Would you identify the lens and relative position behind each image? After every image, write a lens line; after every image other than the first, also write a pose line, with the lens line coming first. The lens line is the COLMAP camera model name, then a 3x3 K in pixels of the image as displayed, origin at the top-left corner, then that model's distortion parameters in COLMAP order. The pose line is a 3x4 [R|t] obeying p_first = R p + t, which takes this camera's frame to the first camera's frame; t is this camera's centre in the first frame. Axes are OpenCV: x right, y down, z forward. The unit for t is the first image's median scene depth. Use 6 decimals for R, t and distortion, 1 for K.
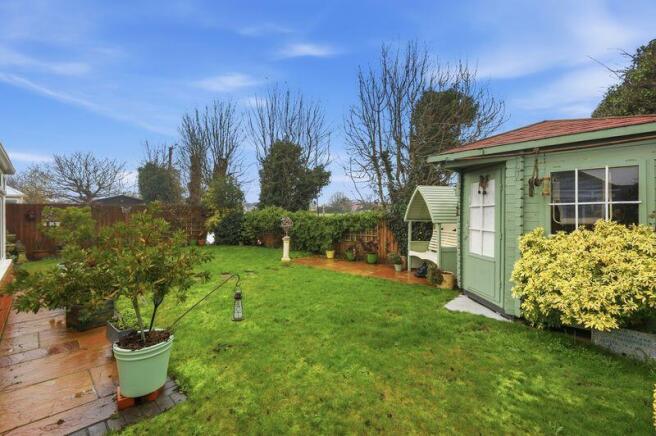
lens RADIAL K [[283.3, 0, 328.7], [0, 283.3, 213.9], [0, 0, 1]] dist [0.001030, 0.000122]
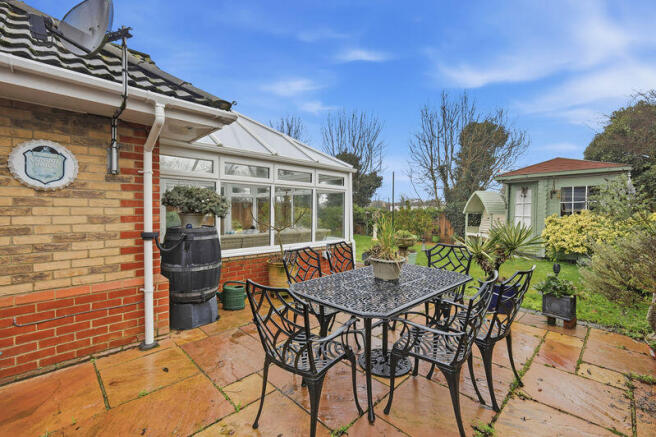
lens RADIAL K [[283.3, 0, 328.7], [0, 283.3, 214.4], [0, 0, 1]] dist [0.001030, 0.000122]
pose [[0.999888, 0.007113, -0.013193, -0.827908], [-0.007018, 0.999949, 0.007293, 0.047087], [0.013244, -0.007199, 0.999886, -1.025947]]
